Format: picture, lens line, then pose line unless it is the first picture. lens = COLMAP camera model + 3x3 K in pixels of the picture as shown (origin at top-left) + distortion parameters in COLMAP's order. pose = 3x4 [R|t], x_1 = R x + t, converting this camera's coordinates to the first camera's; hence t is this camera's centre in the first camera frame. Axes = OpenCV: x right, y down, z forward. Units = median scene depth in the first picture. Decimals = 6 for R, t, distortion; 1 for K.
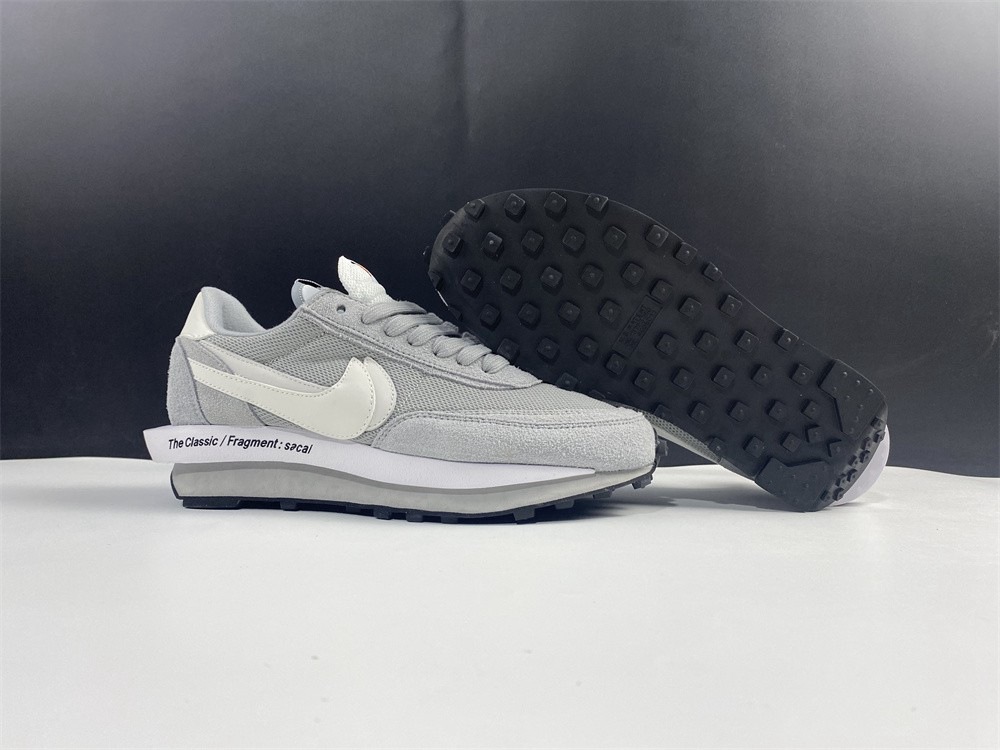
lens RADIAL K [[760.2, 0, 500.1], [0, 760.2, 374.7], [0, 0, 1]] dist [0.002247, -0.001131]
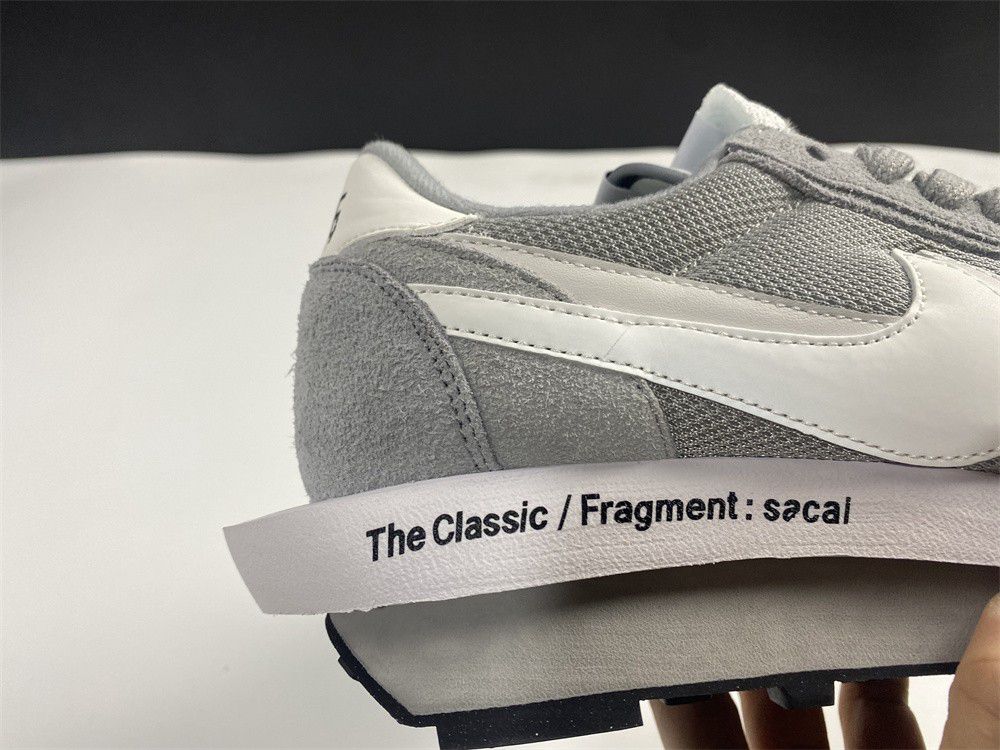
lens RADIAL K [[760.2, 0, 499.5], [0, 760.2, 374.3], [0, 0, 1]] dist [0.002247, -0.001131]
pose [[0.953910, -0.009919, 0.299927, -0.484937], [0.091102, 0.961857, -0.257937, 0.110730], [-0.285929, 0.273373, 0.918429, 0.709643]]
